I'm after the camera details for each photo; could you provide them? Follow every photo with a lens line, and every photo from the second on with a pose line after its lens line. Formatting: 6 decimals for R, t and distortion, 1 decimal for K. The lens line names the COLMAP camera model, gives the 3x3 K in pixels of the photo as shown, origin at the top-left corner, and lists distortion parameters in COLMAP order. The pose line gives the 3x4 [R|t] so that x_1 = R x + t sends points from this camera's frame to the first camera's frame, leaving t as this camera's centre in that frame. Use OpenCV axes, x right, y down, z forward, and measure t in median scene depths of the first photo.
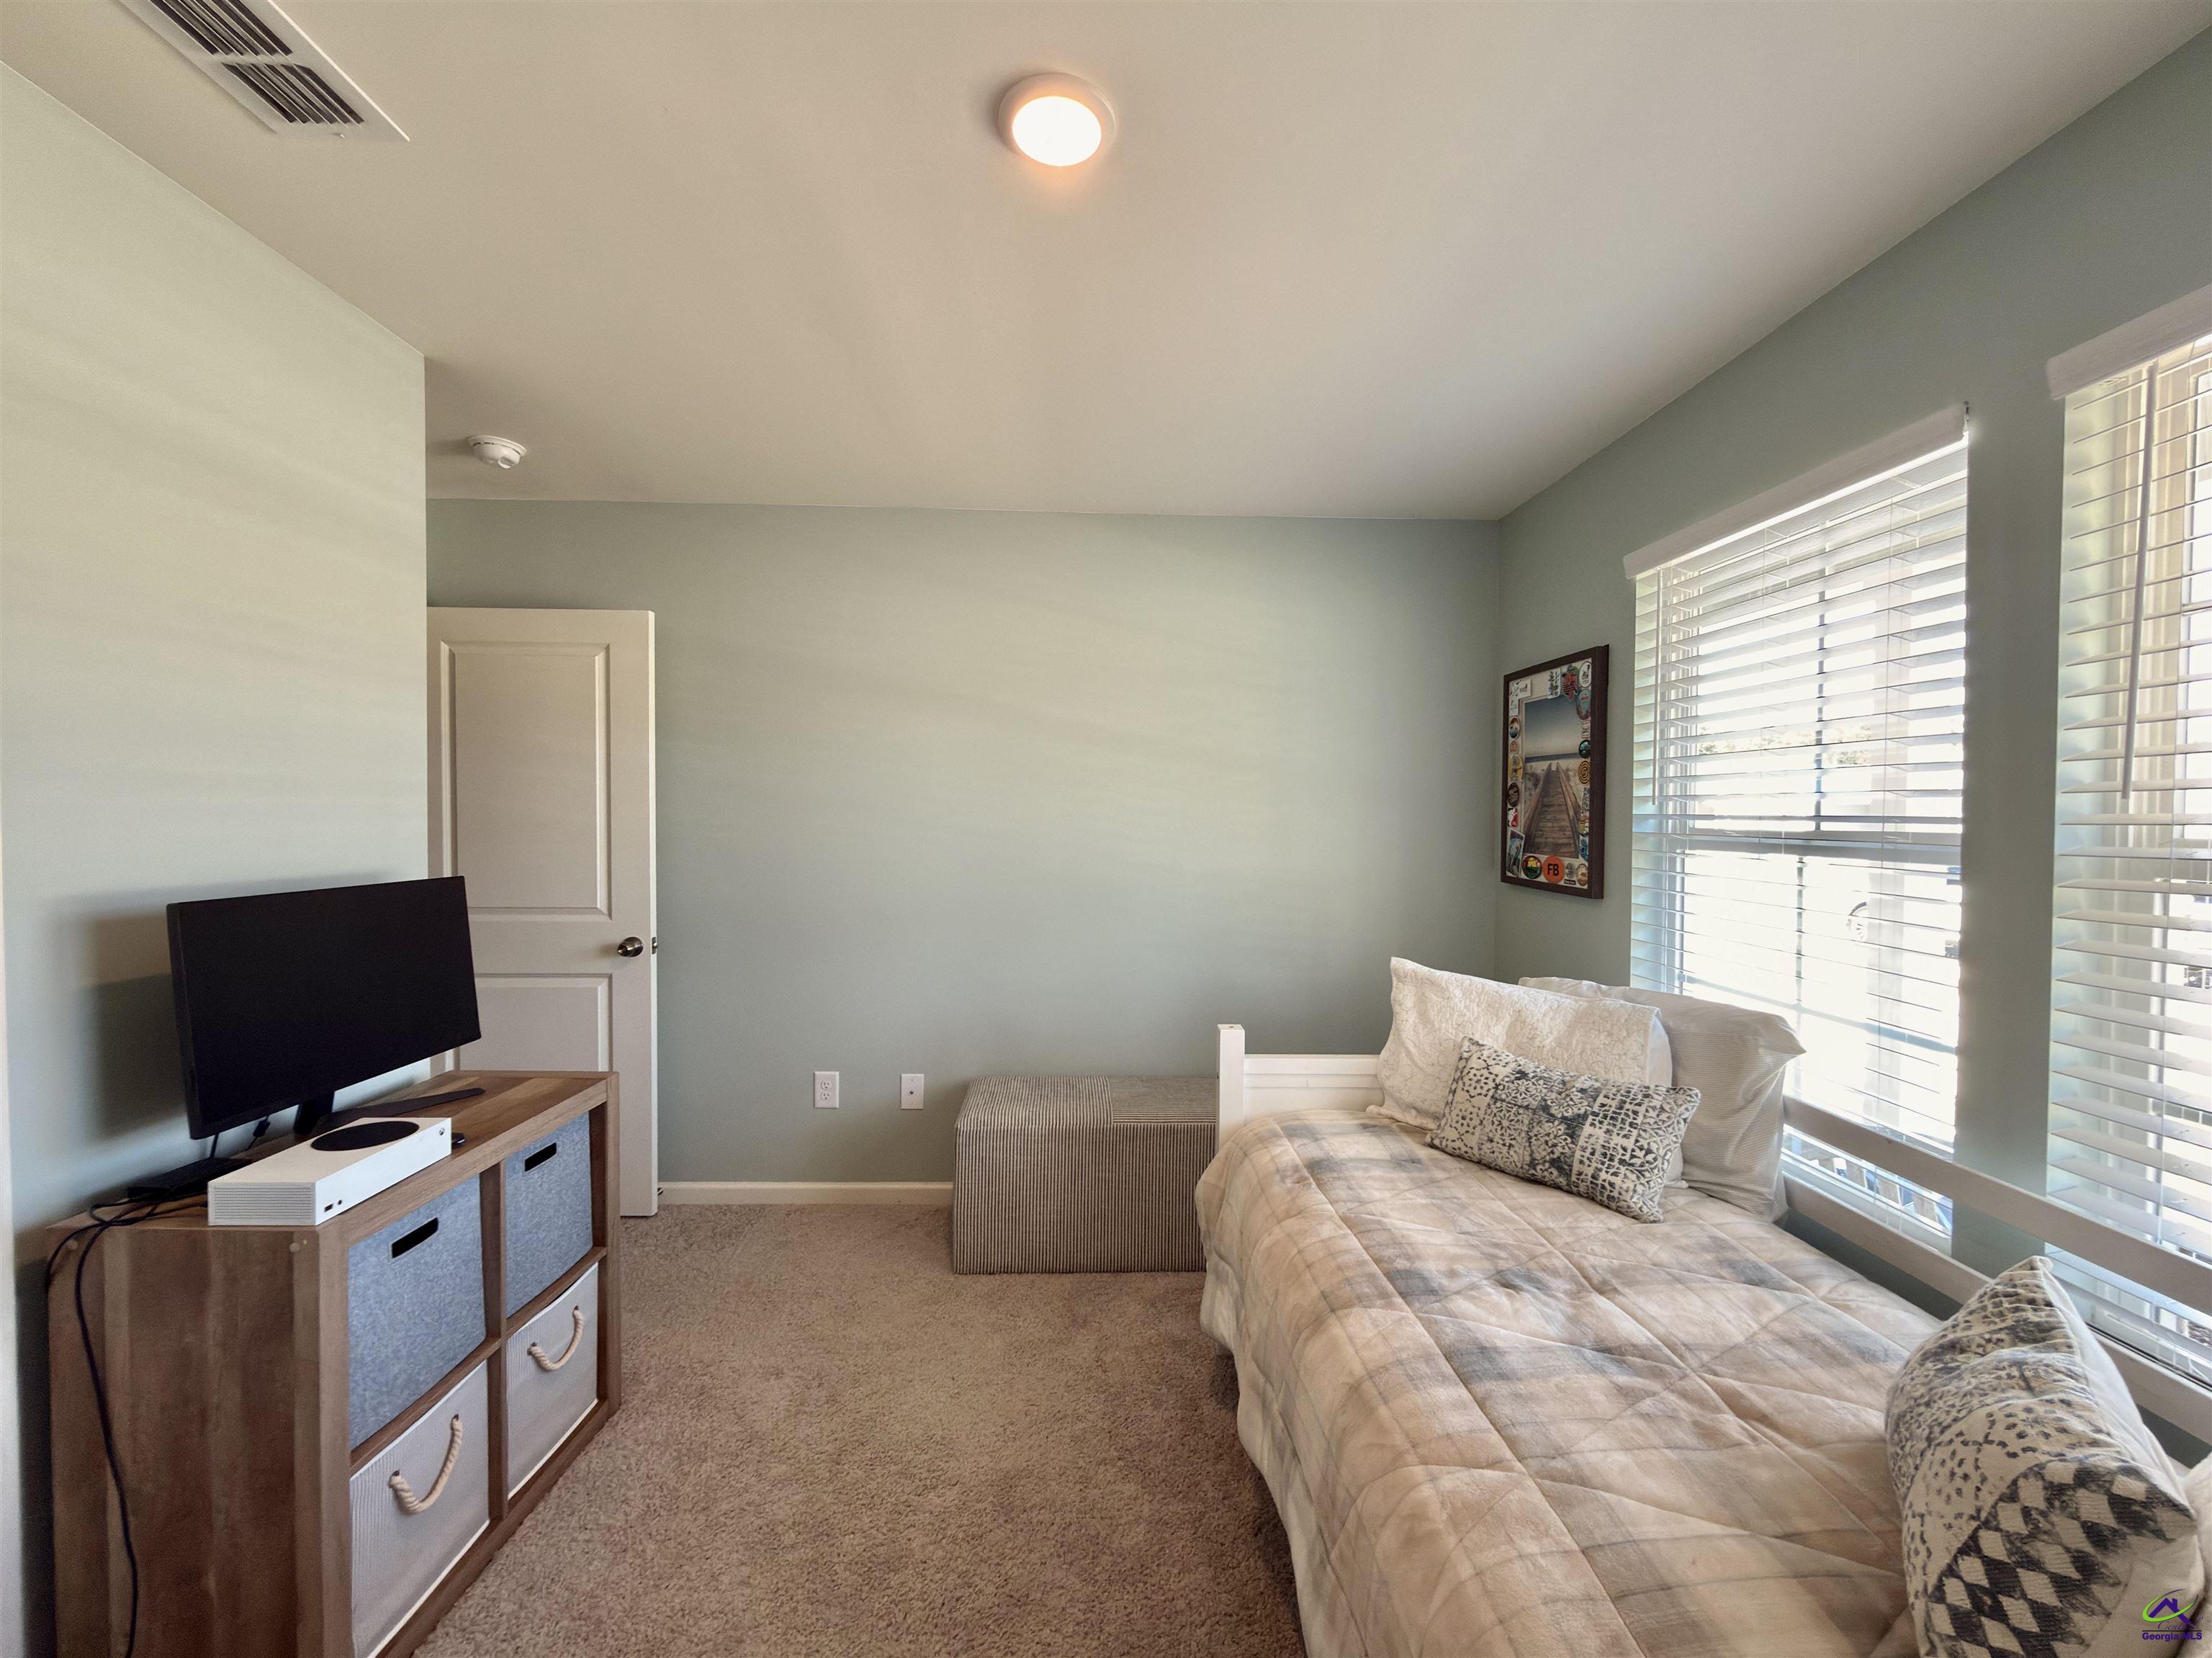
lens RADIAL K [[878.9, 0, 1105.7], [0, 878.9, 831.6], [0, 0, 1]] dist [0.001765, 0.000206]
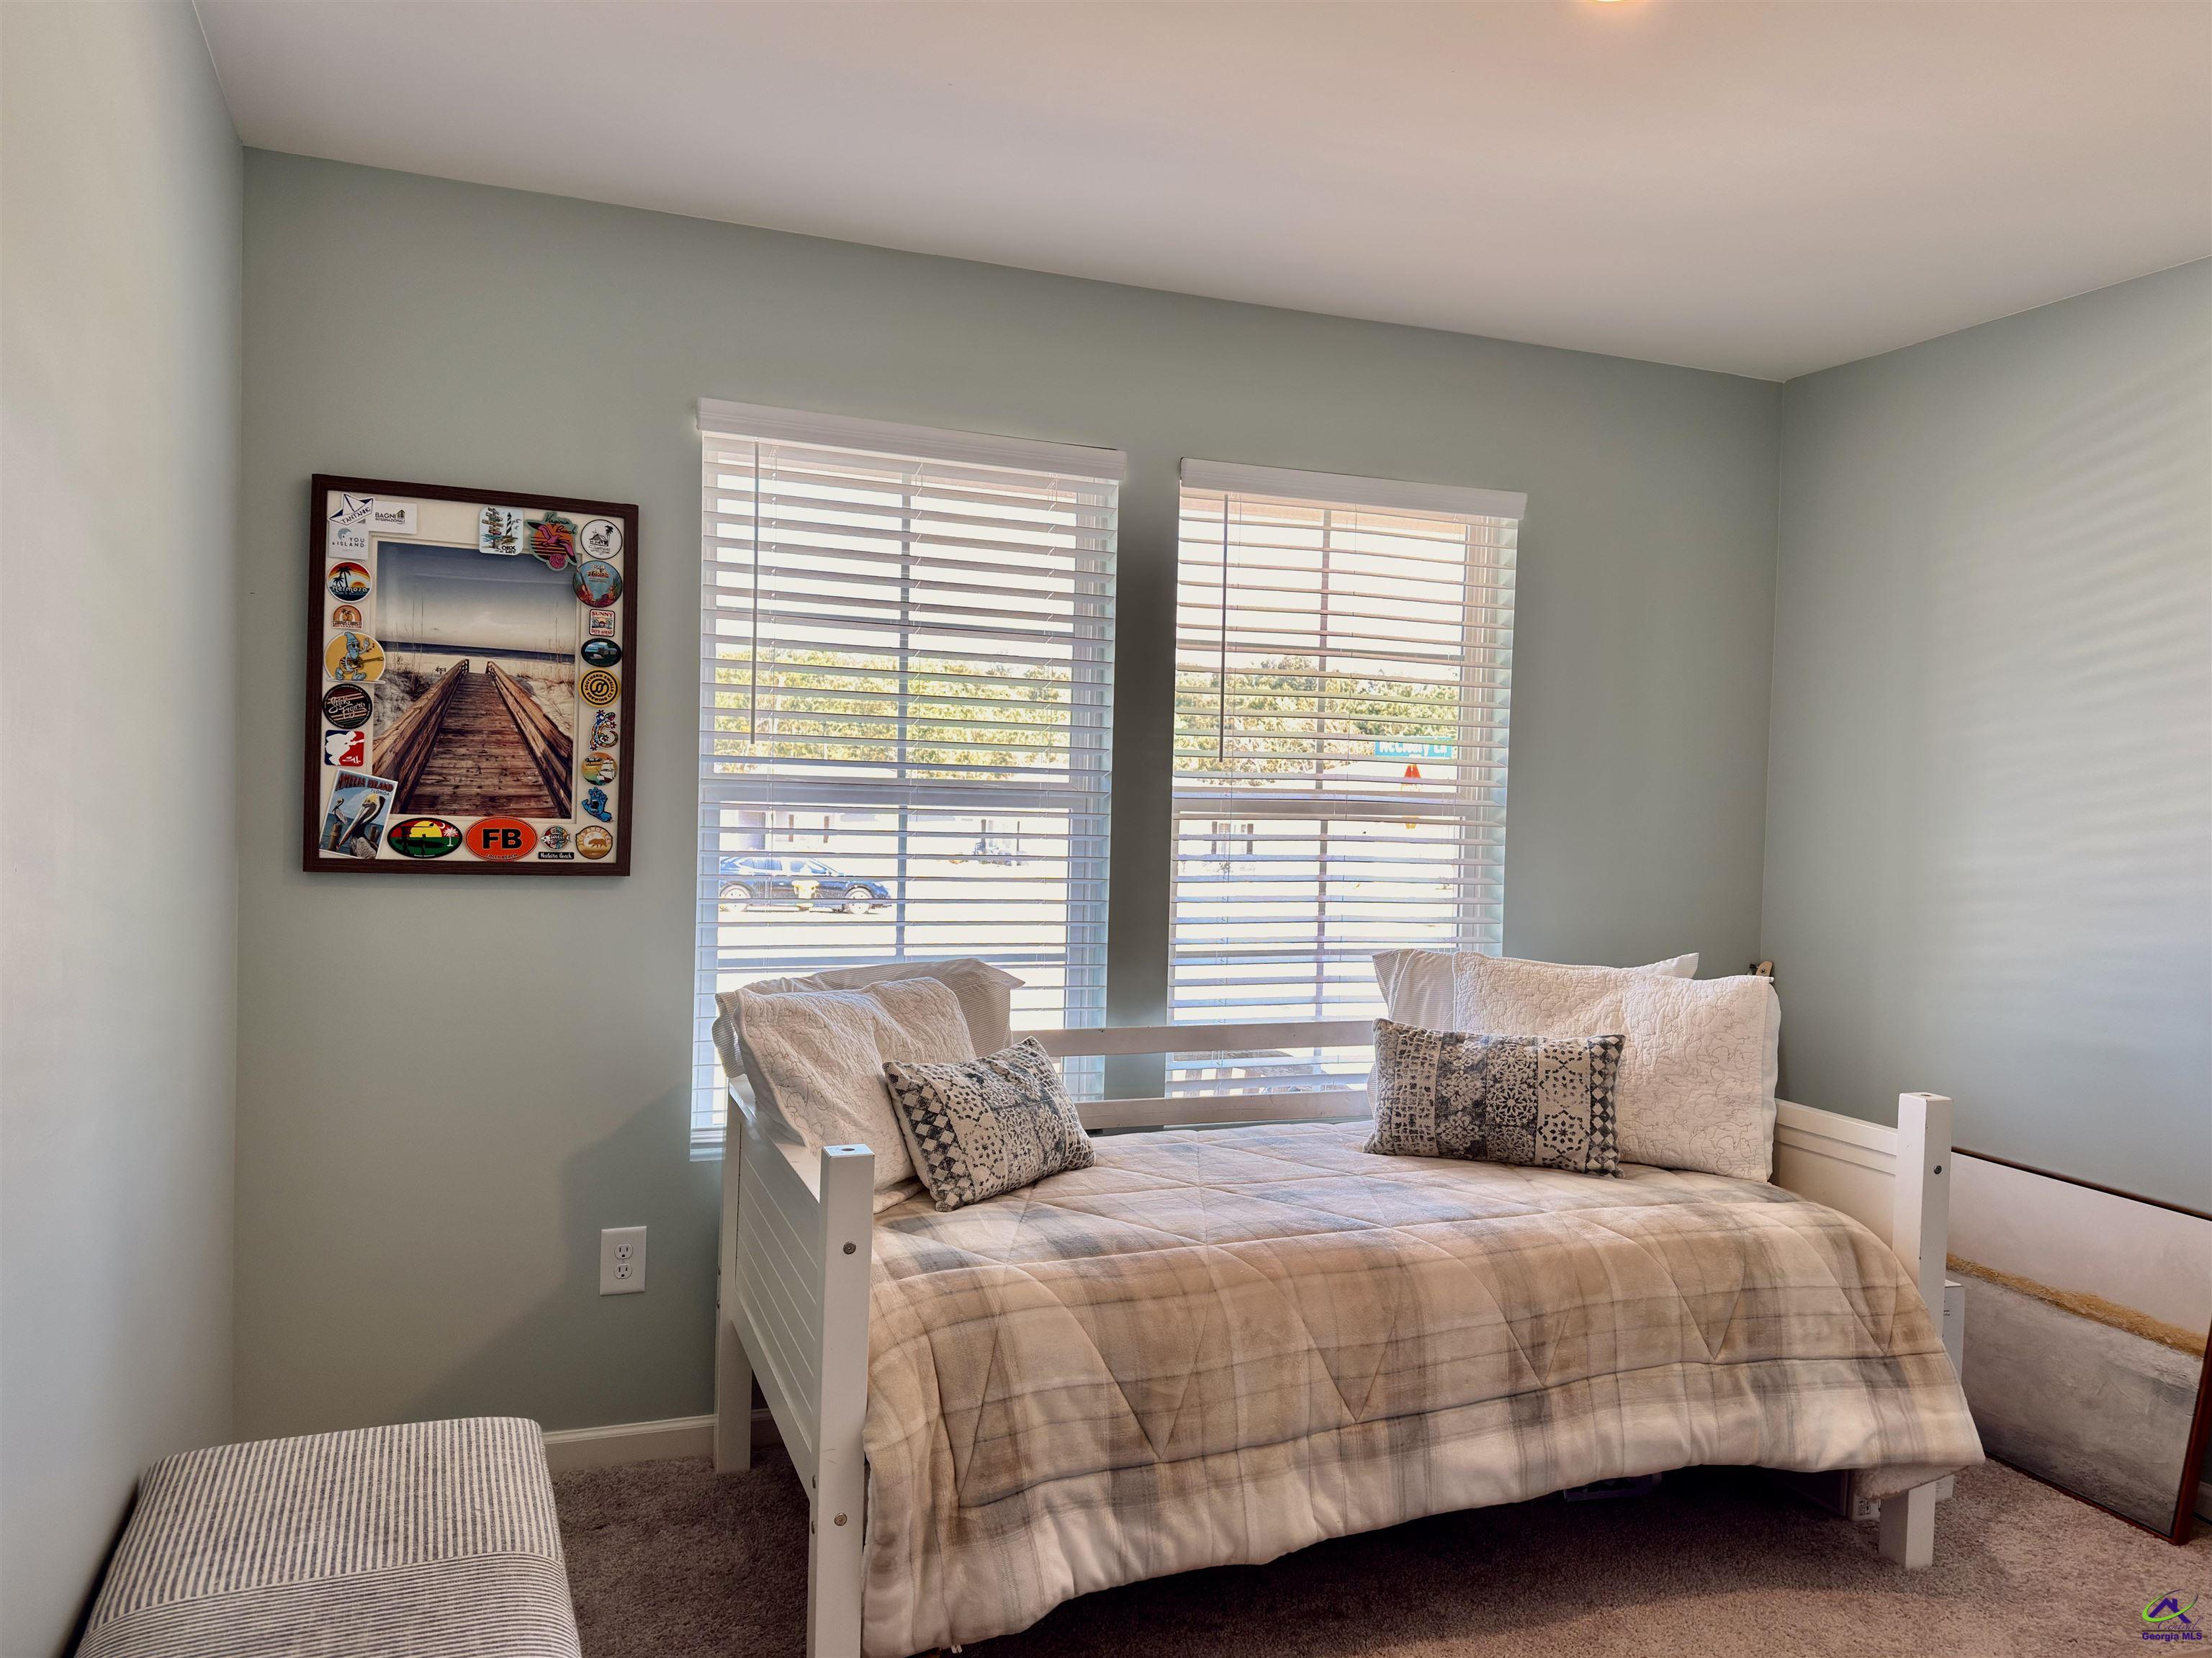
lens RADIAL K [[1560.6, 0, 1101.9], [0, 1560.6, 827.3], [0, 0, 1]] dist [0.106417, -0.095808]
pose [[-0.321375, -0.024511, 0.946635, -0.664984], [-0.004452, 0.999693, 0.024374, 0.006930], [-0.946941, 0.003619, -0.321386, 0.964513]]
